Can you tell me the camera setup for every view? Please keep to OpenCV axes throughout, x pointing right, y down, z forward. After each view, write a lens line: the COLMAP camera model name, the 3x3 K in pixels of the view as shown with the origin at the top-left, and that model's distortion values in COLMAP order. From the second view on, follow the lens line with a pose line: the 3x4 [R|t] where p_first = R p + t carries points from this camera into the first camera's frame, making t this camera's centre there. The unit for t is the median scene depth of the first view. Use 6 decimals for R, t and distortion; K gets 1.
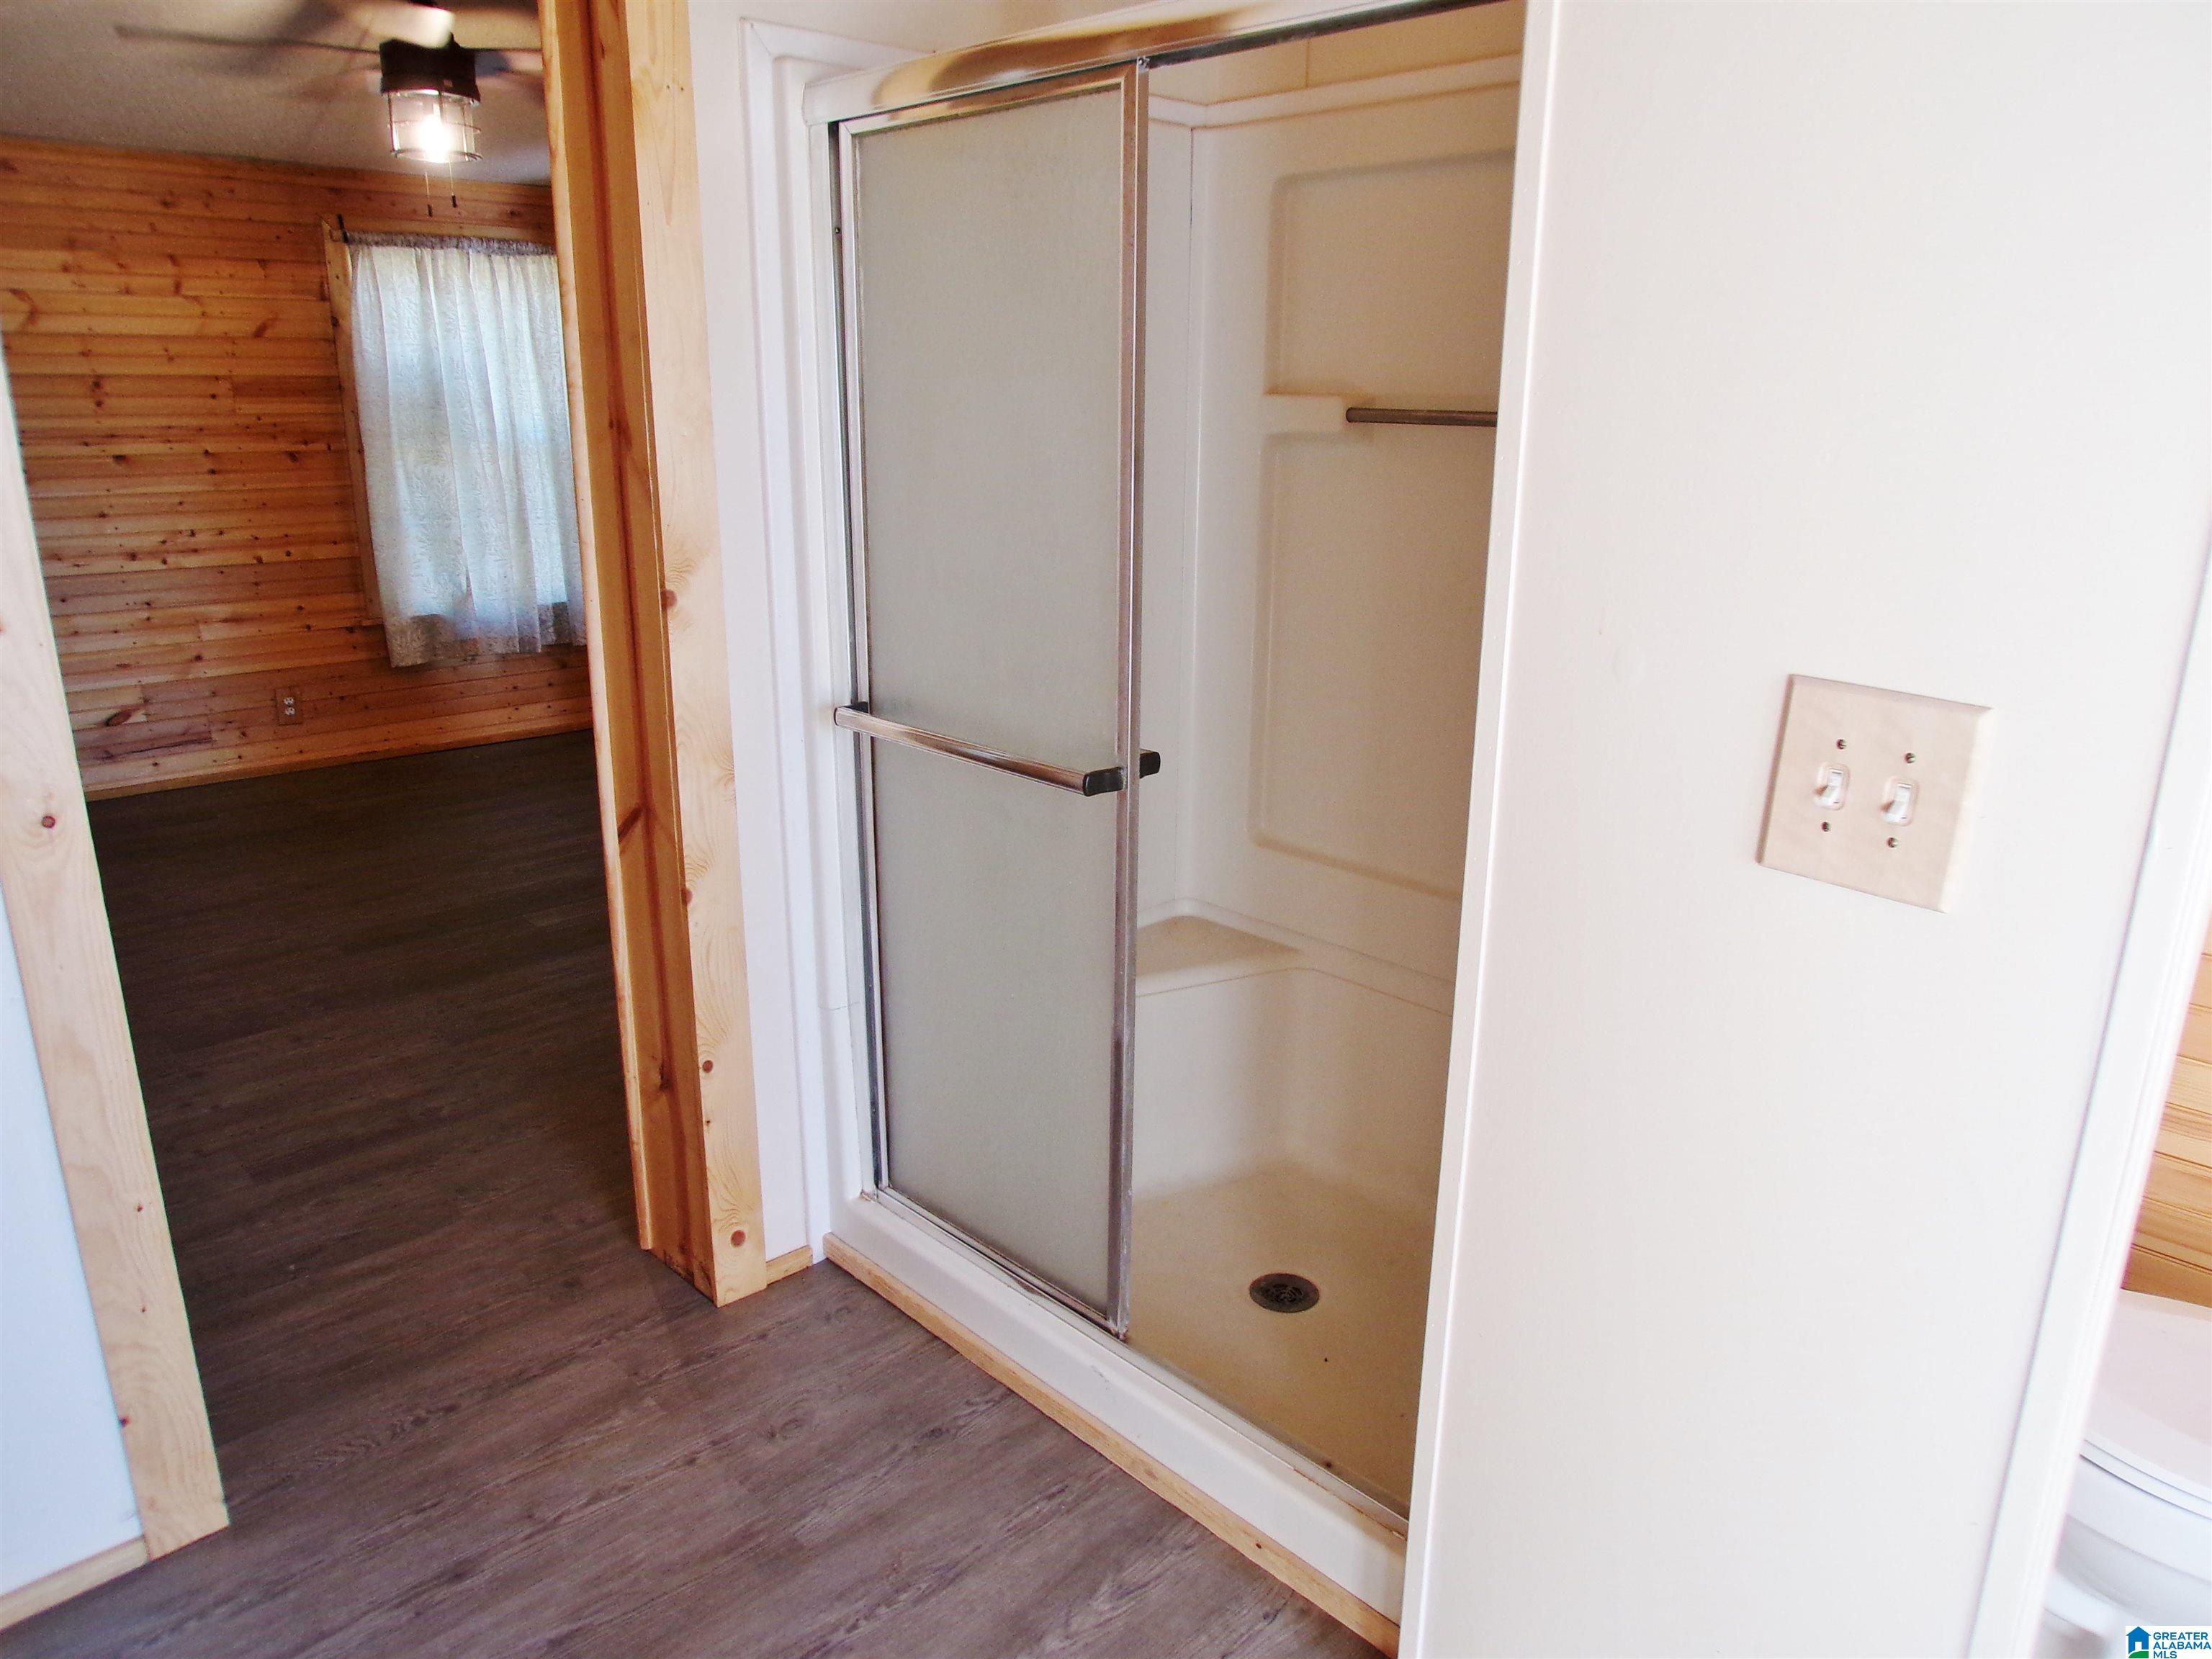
lens RADIAL K [[1492.0, 0, 1096.7], [0, 1492.0, 833.0], [0, 0, 1]] dist [-0.046521, 0.020949]
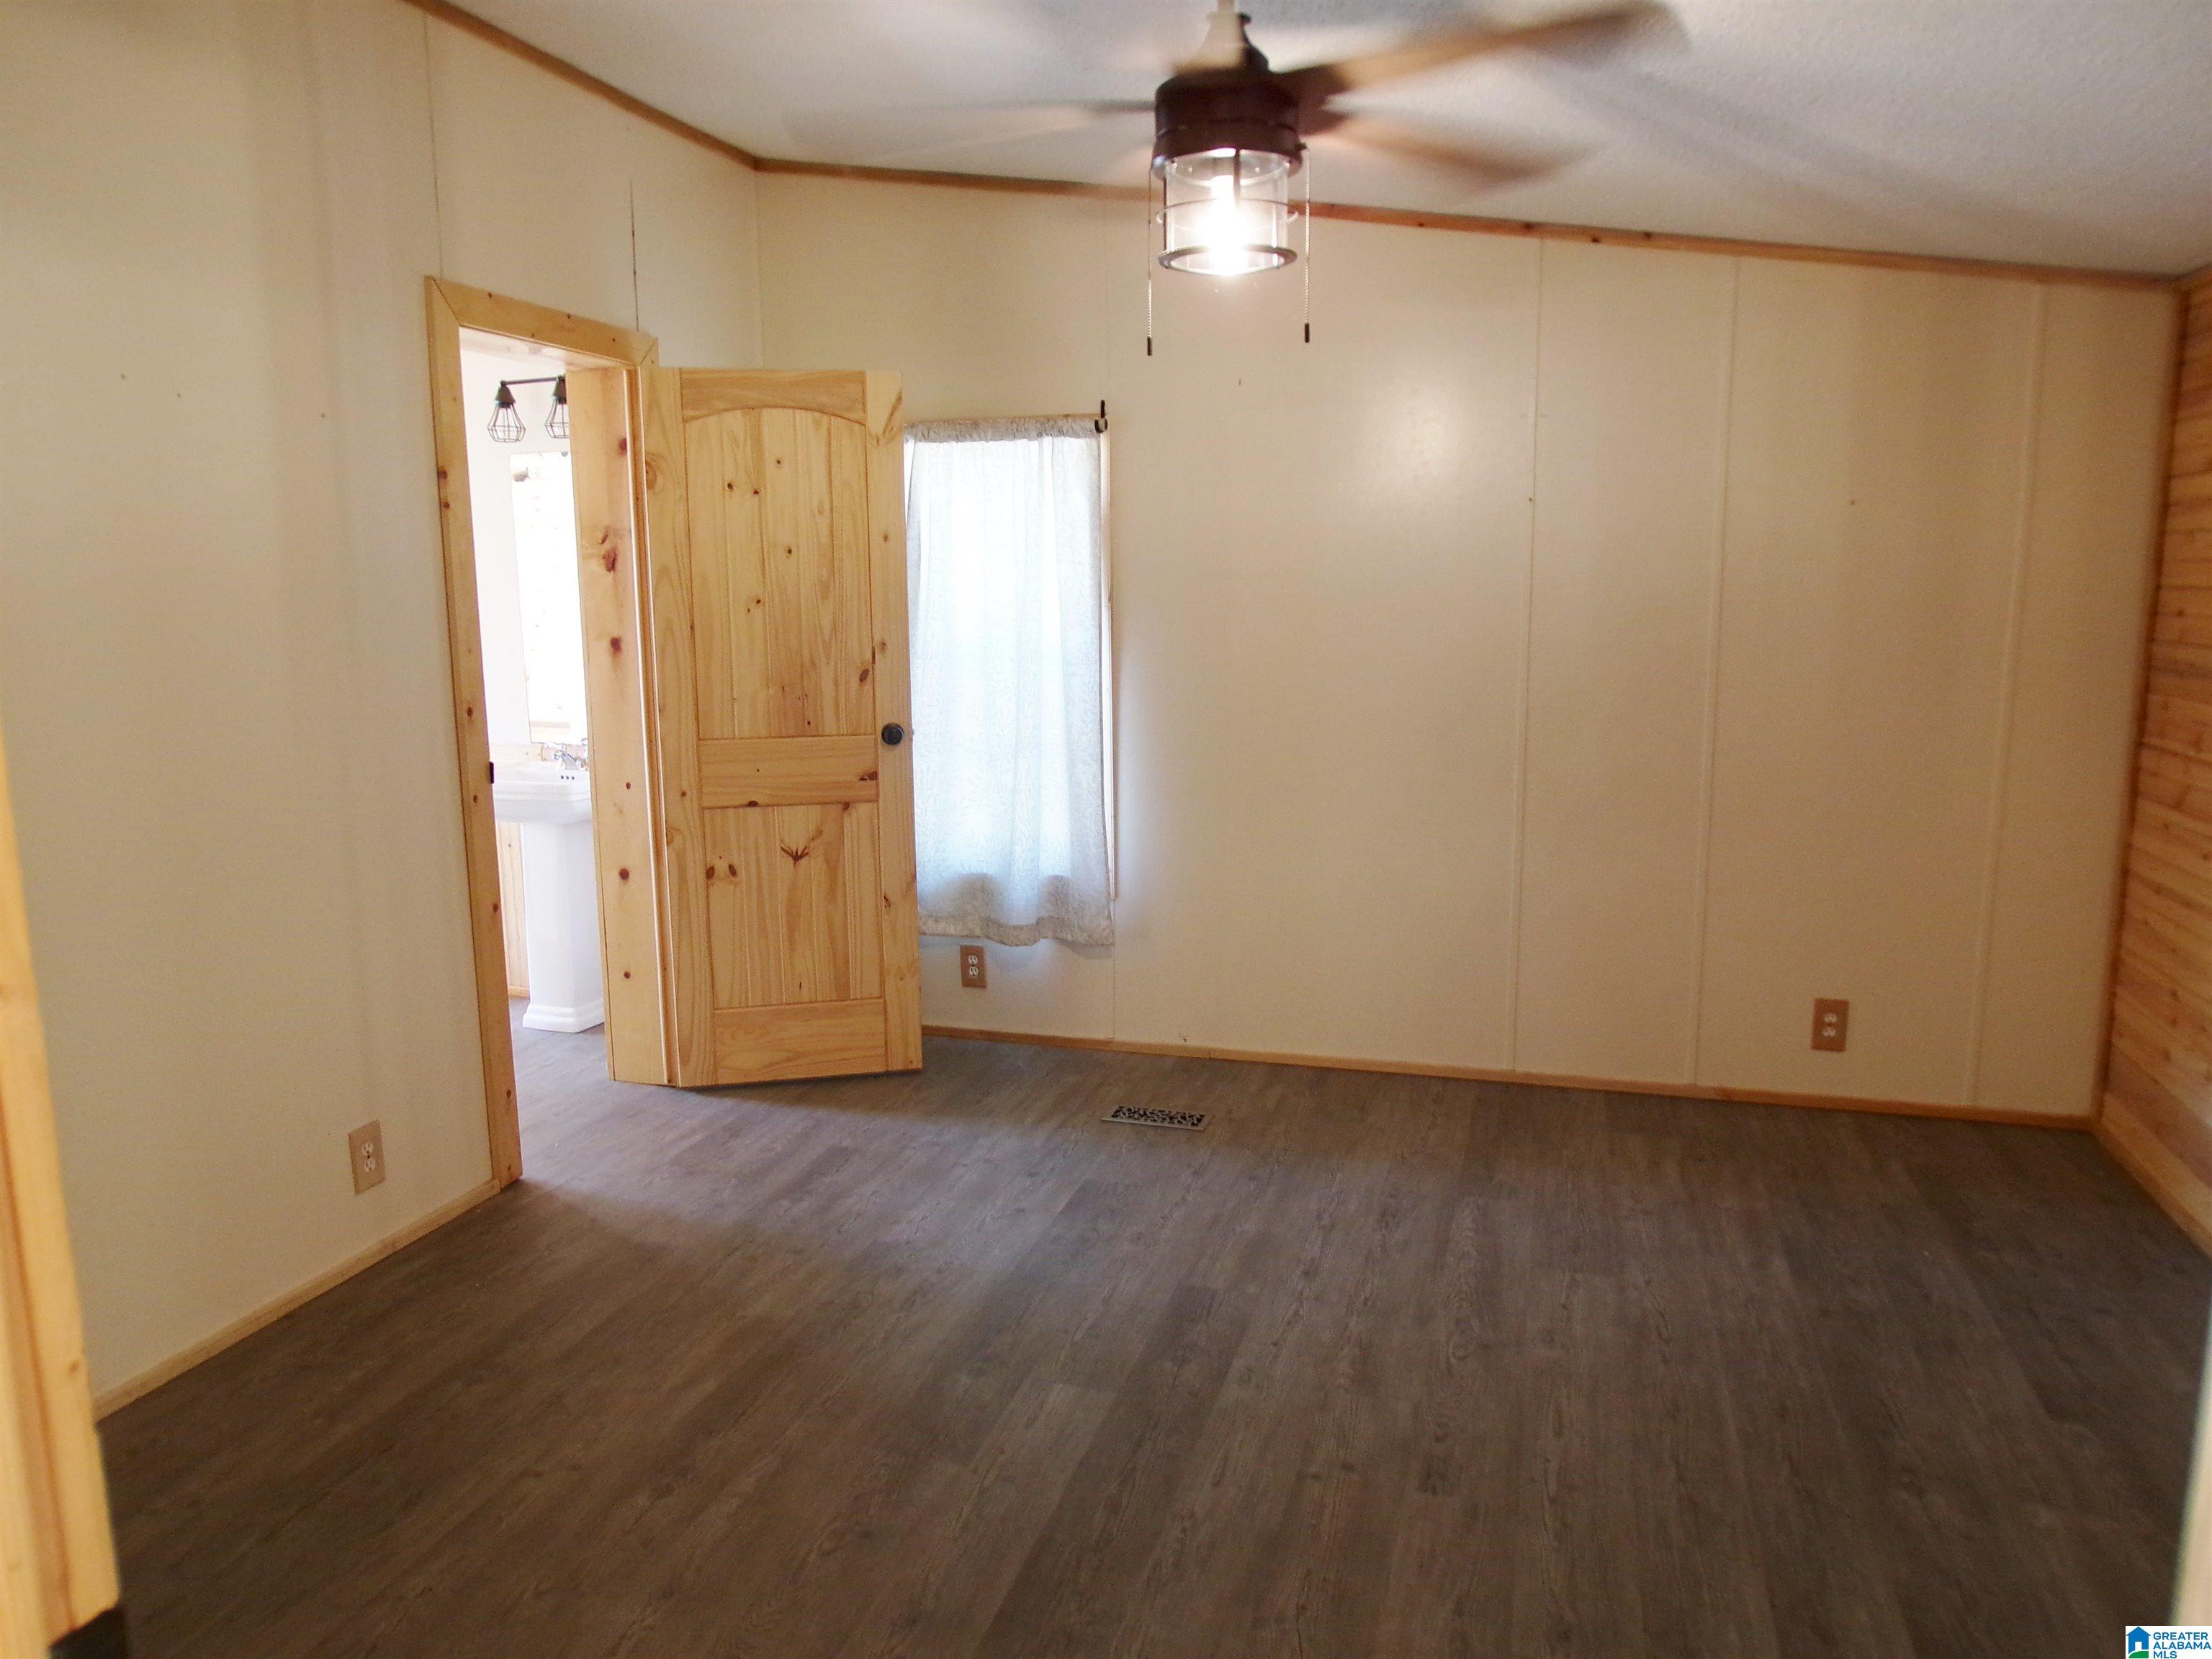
lens RADIAL K [[1492.0, 0, 1096.7], [0, 1492.0, 833.0], [0, 0, 1]] dist [-0.046521, 0.020949]
pose [[-0.878212, 0.079744, -0.471578, -0.110331], [-0.131118, 0.908083, 0.397736, -0.590275], [0.459948, 0.411128, -0.787033, 1.899214]]
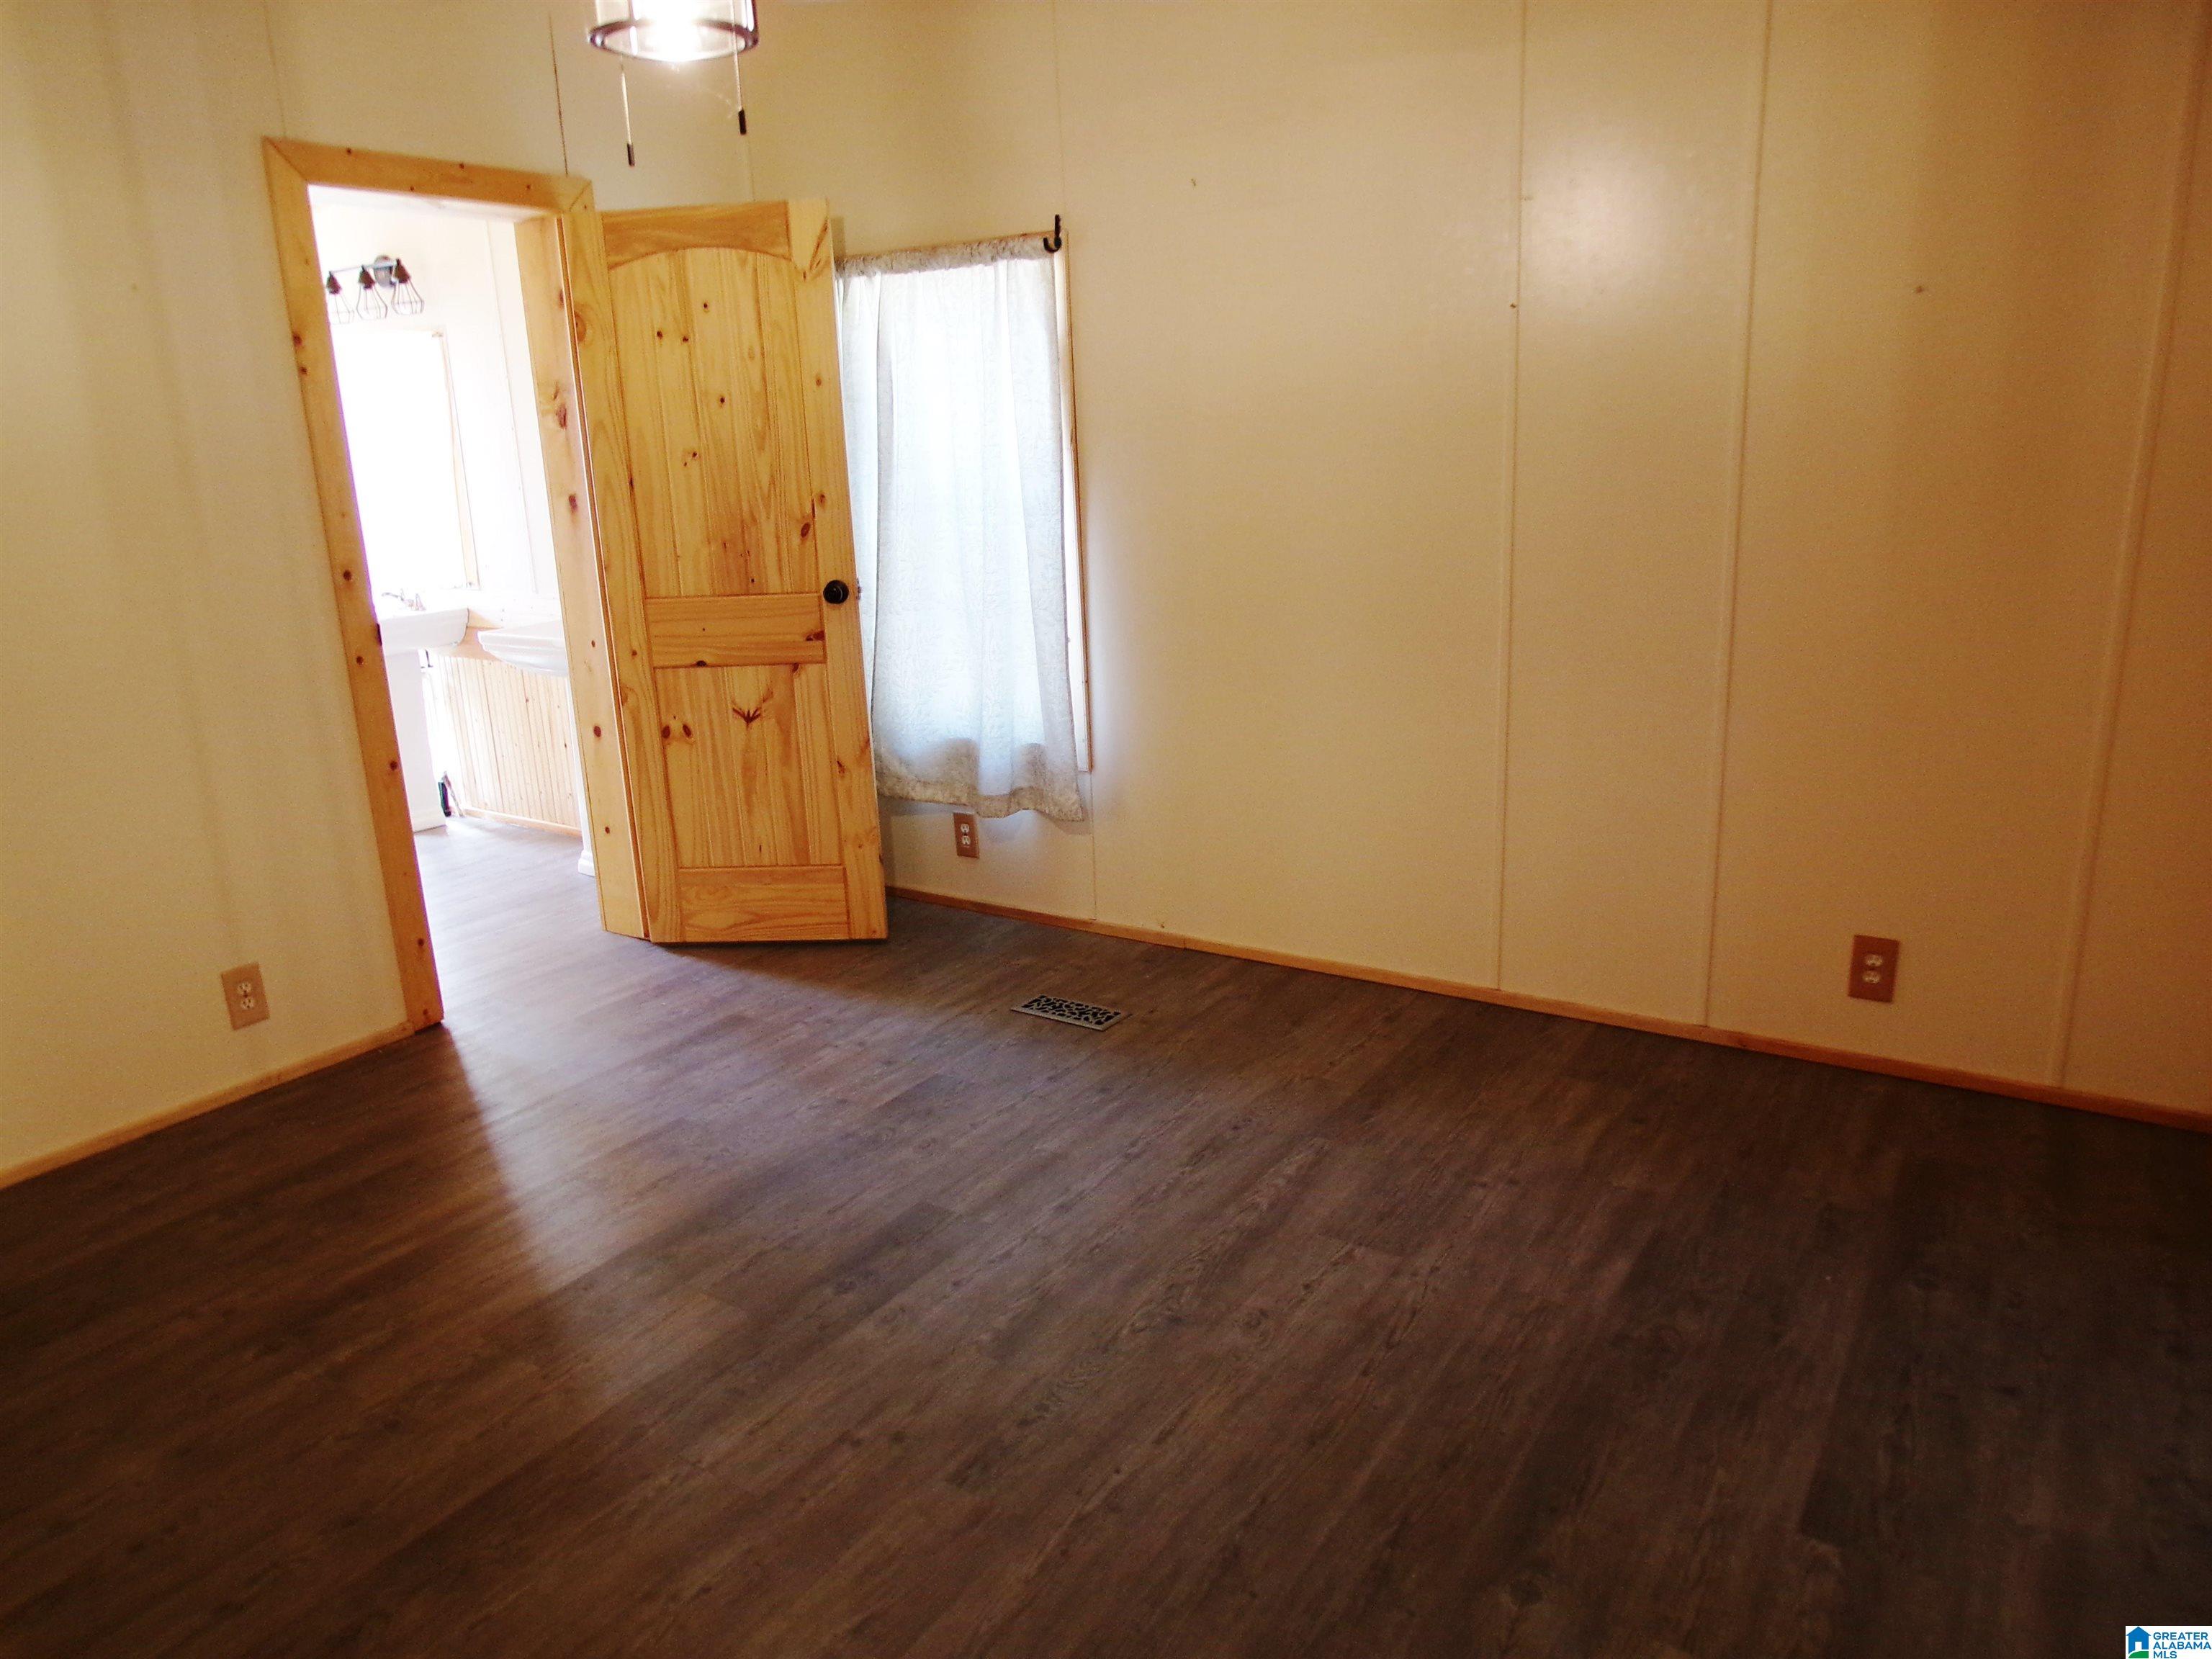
lens RADIAL K [[1492.0, 0, 1096.7], [0, 1492.0, 833.0], [0, 0, 1]] dist [-0.046521, 0.020949]
pose [[-0.977695, 0.083800, -0.192585, -0.572608], [-0.028217, 0.856230, 0.515824, -0.602336], [0.208124, 0.509753, -0.834767, 1.943390]]
